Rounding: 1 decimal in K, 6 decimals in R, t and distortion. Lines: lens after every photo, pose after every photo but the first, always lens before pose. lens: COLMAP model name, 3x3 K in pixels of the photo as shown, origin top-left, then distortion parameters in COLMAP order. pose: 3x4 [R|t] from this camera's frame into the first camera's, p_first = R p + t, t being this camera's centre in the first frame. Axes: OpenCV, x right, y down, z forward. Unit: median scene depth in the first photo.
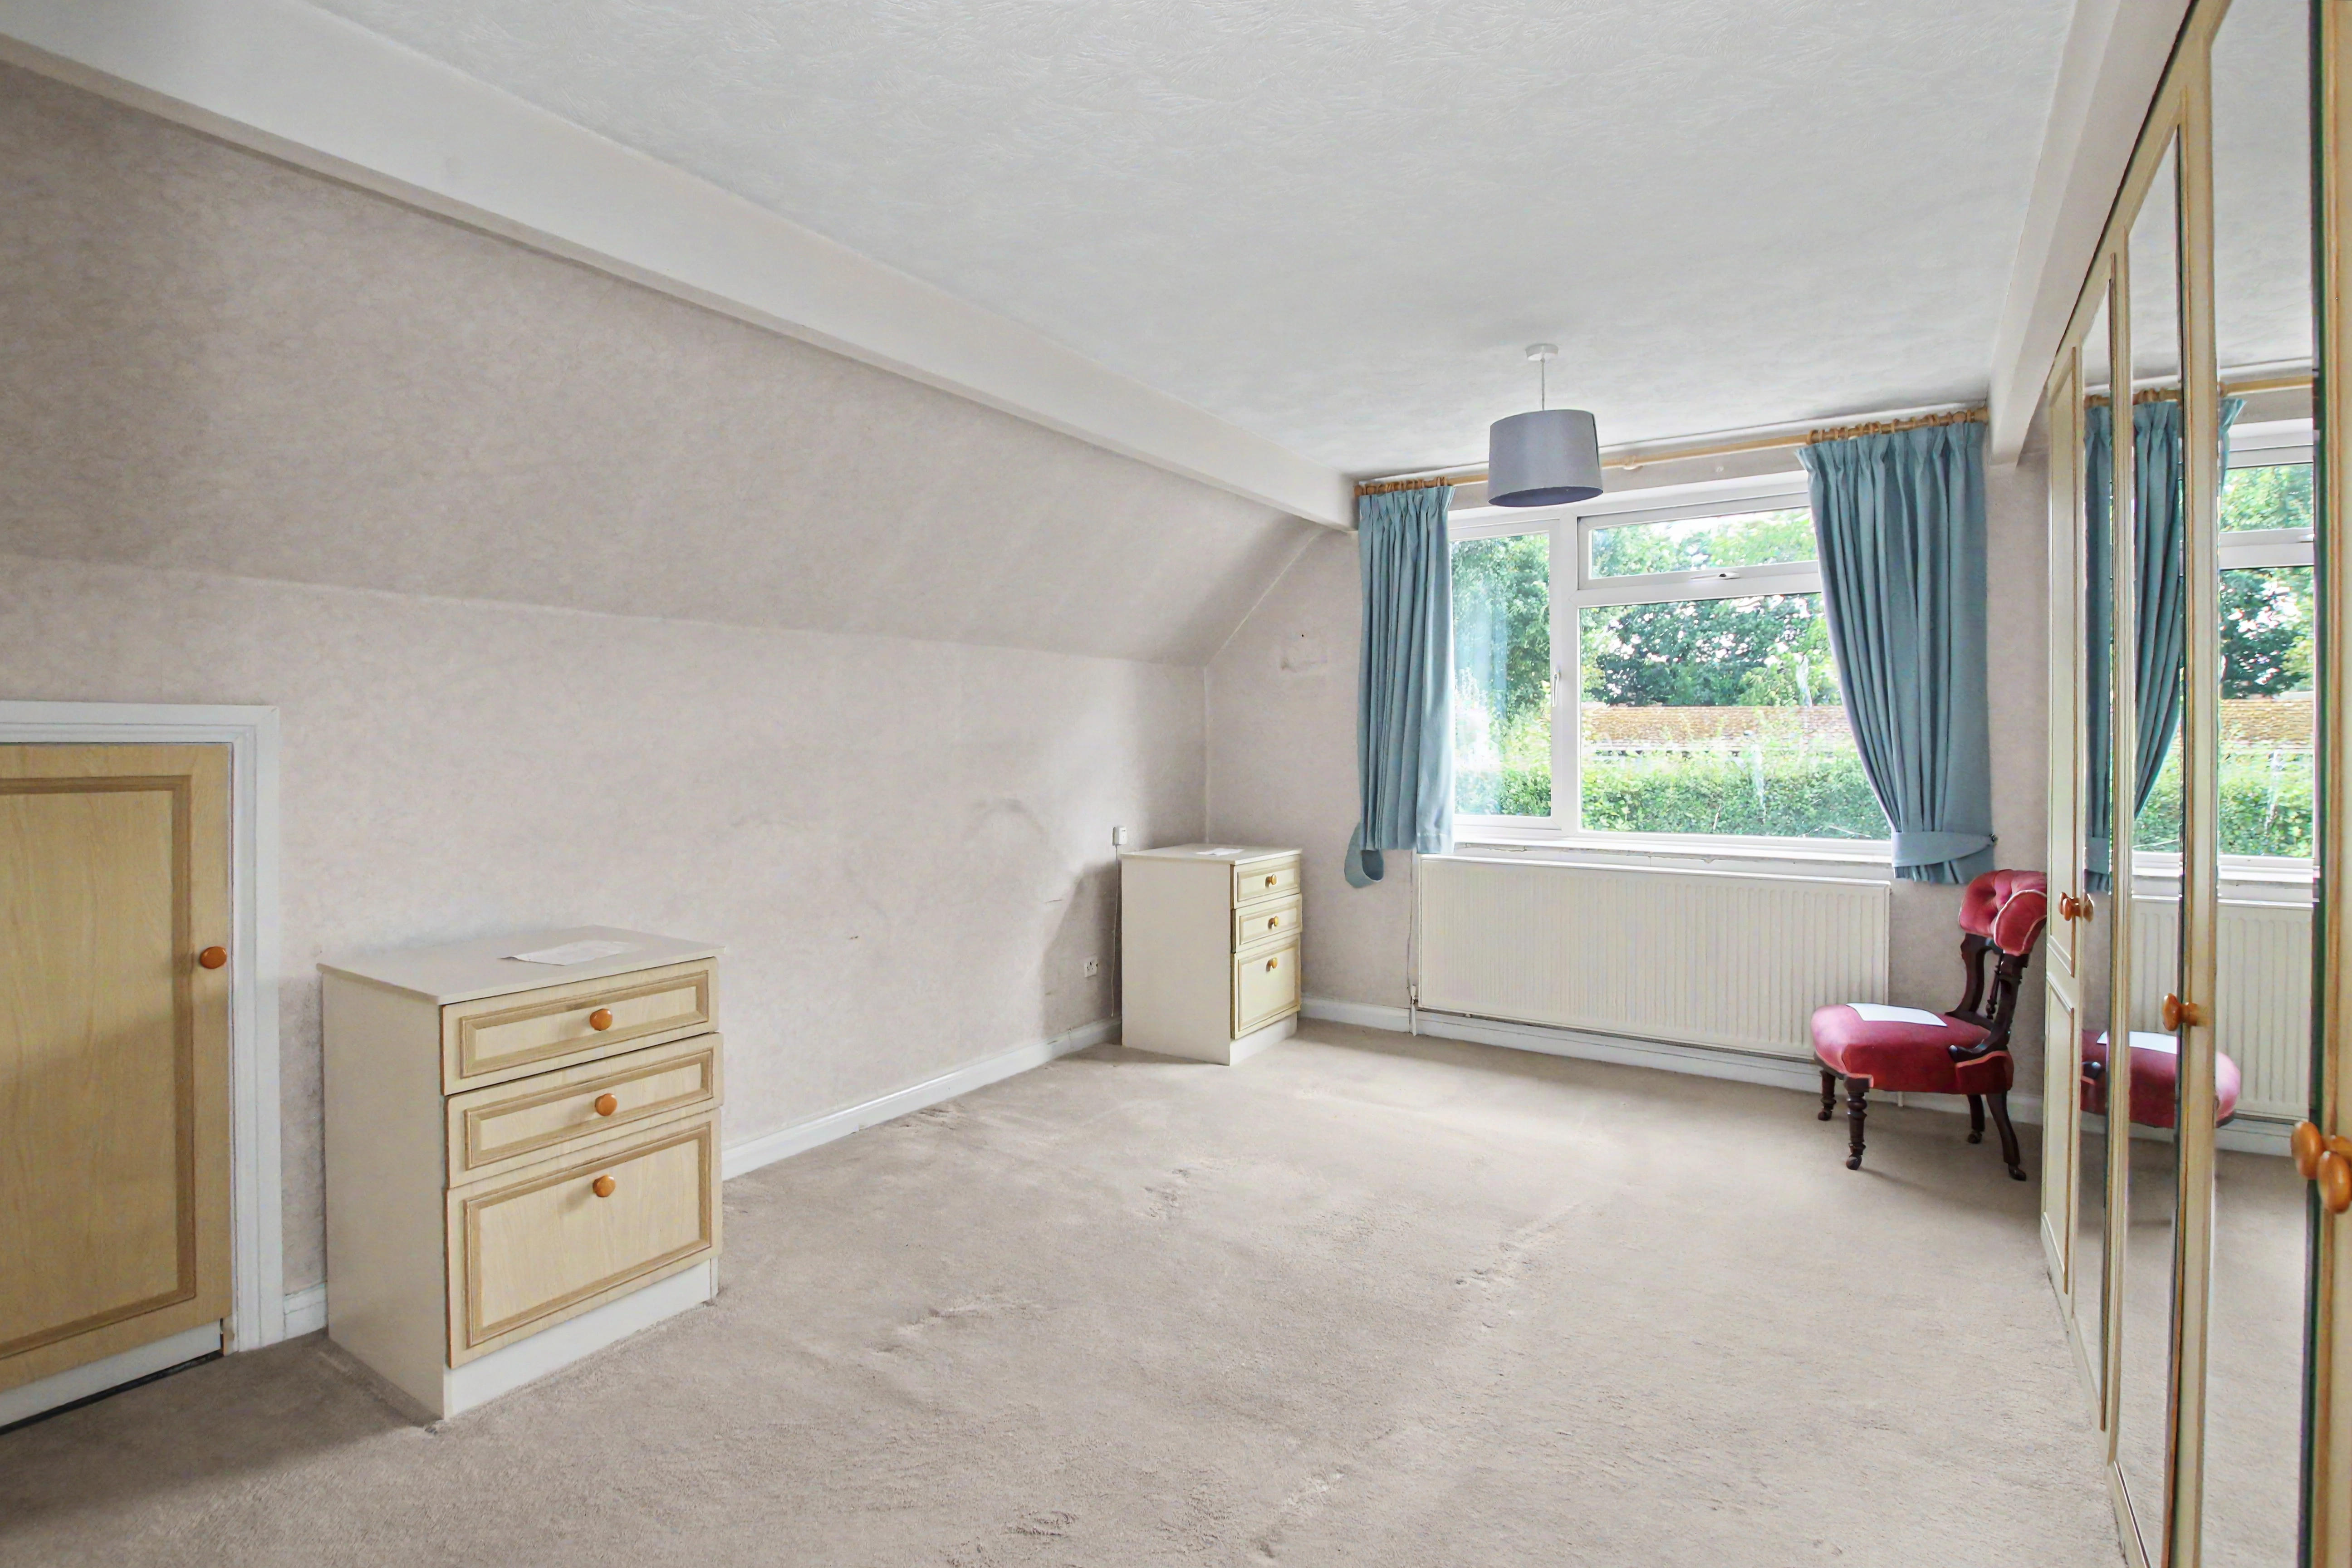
lens RADIAL K [[1141.8, 0, 1135.1], [0, 1141.8, 749.7], [0, 0, 1]] dist [-0.002218, -0.000357]
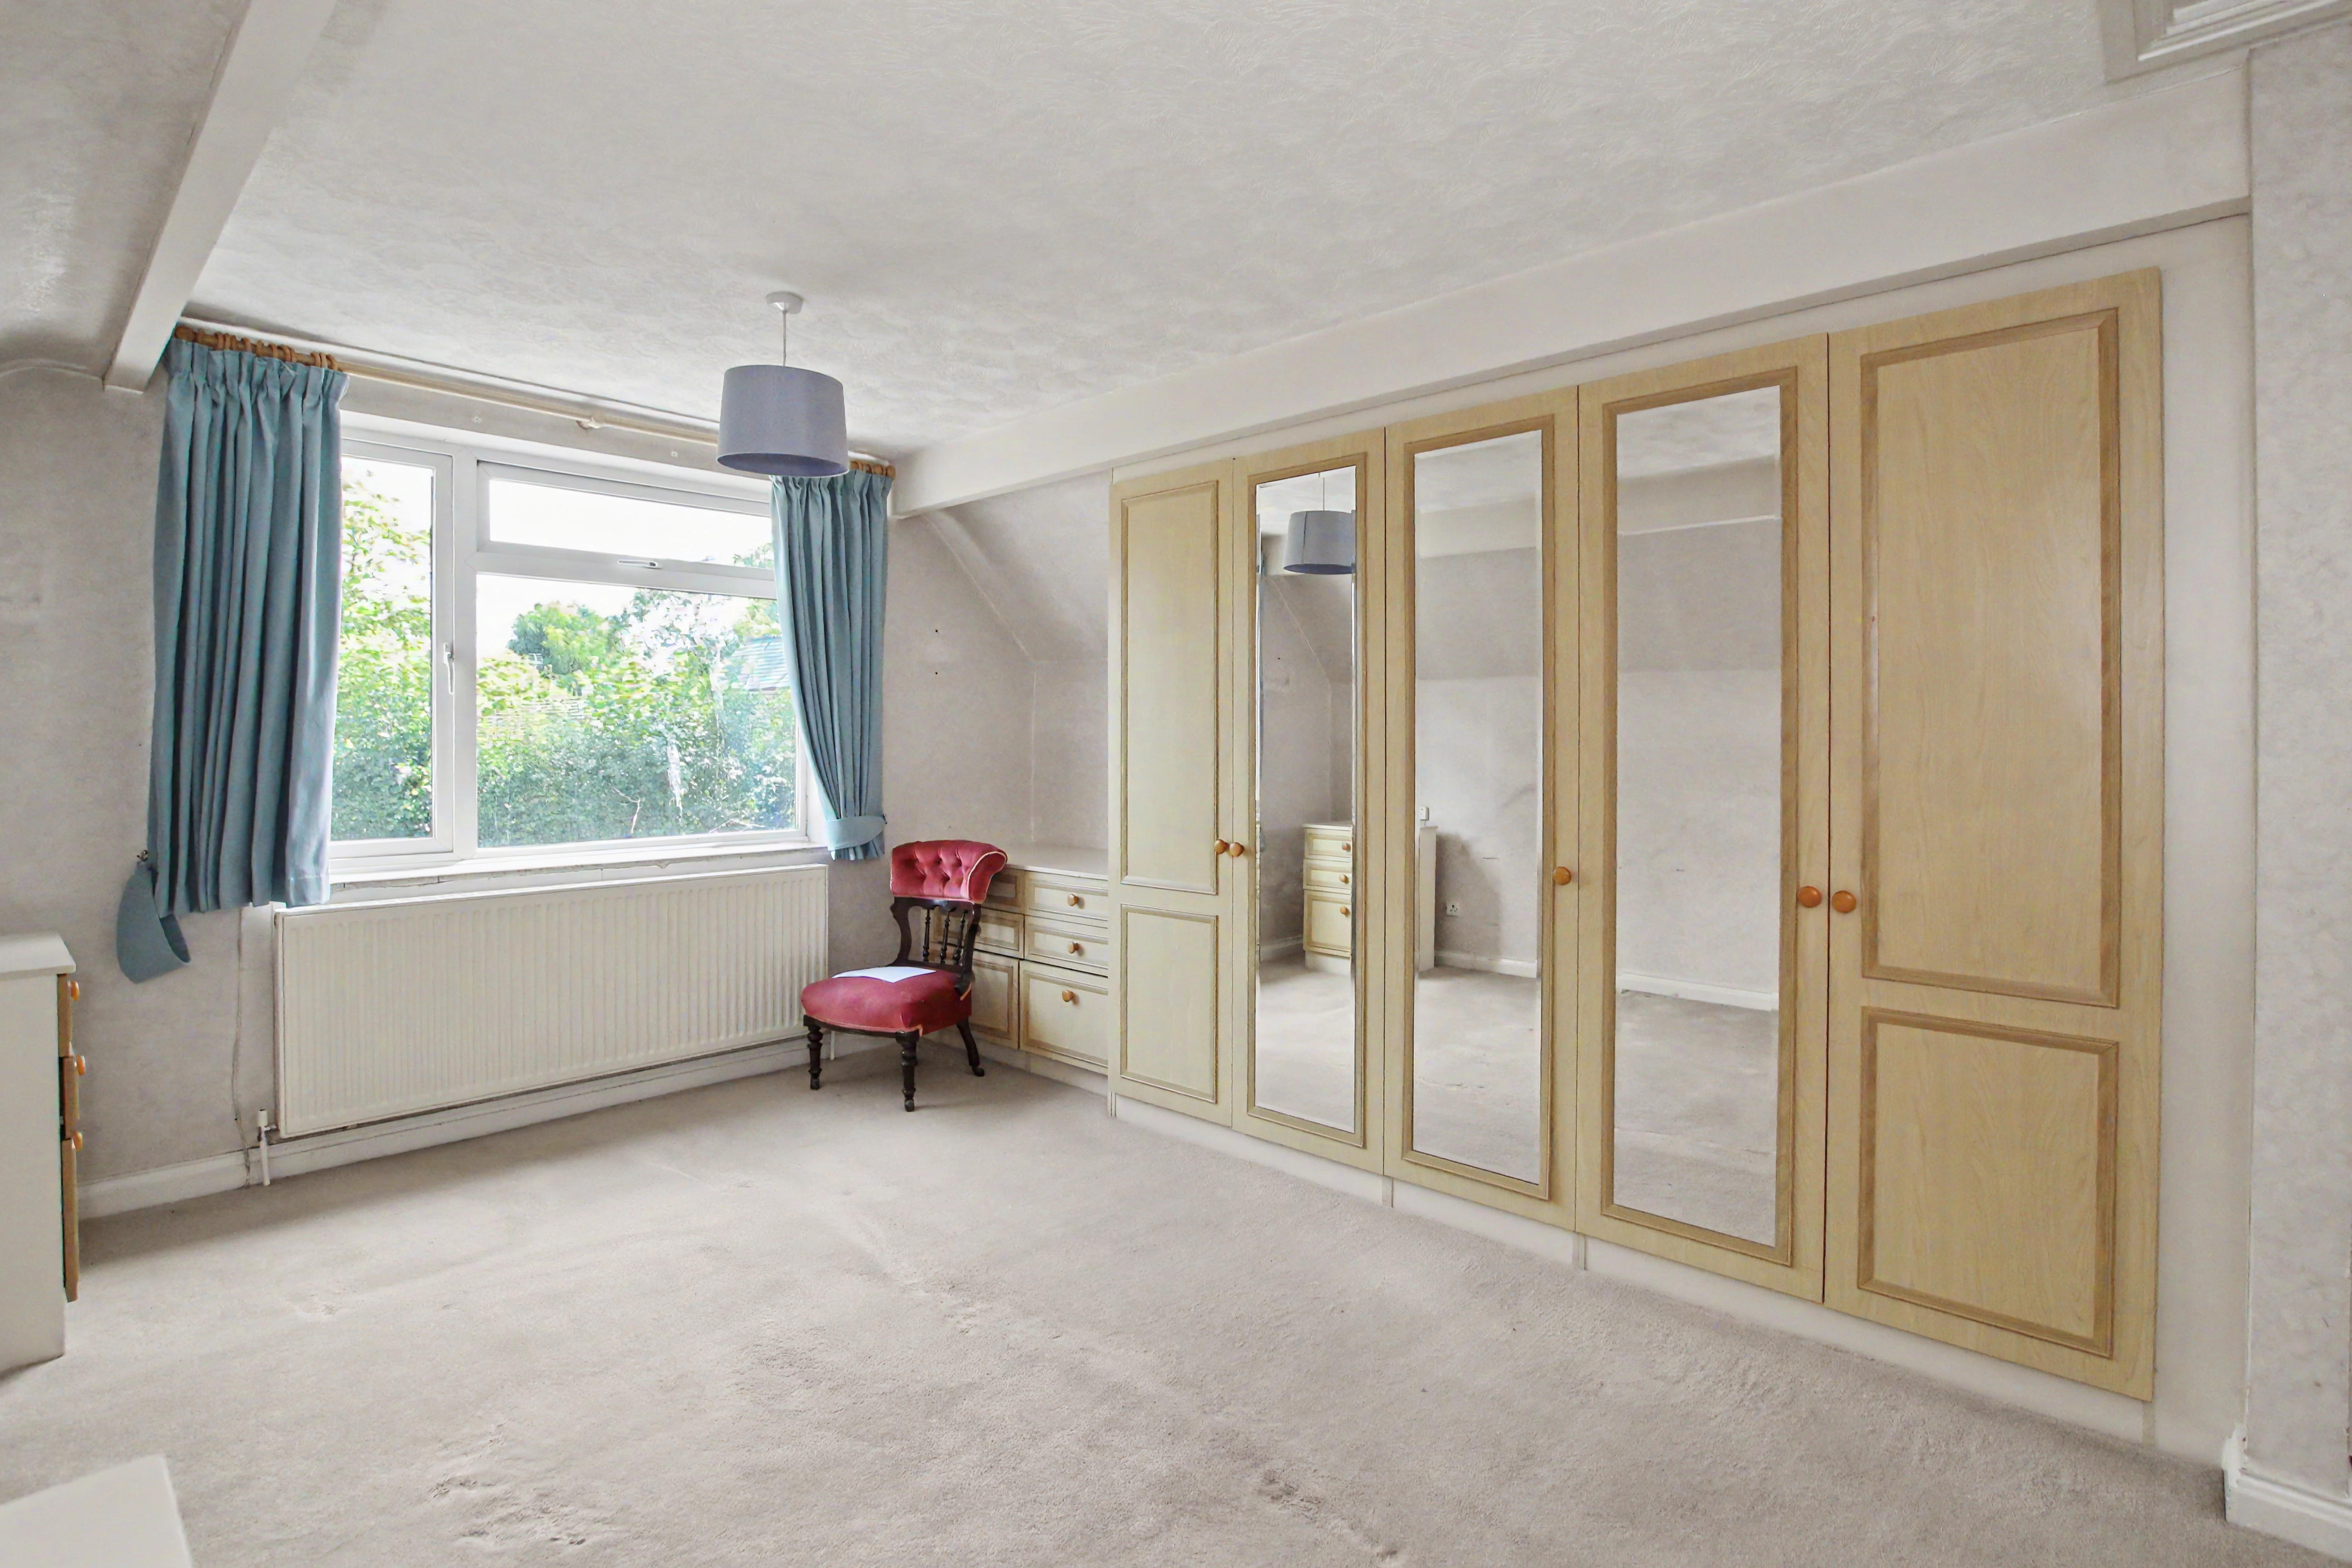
lens RADIAL K [[1141.8, 0, 1205.6], [0, 1141.8, 743.1], [0, 0, 1]] dist [-0.002218, -0.000357]
pose [[0.155032, -0.006548, 0.987888, -0.327288], [0.001062, 0.999979, 0.006462, -0.009087], [-0.987909, 0.000047, 0.155035, 0.368477]]
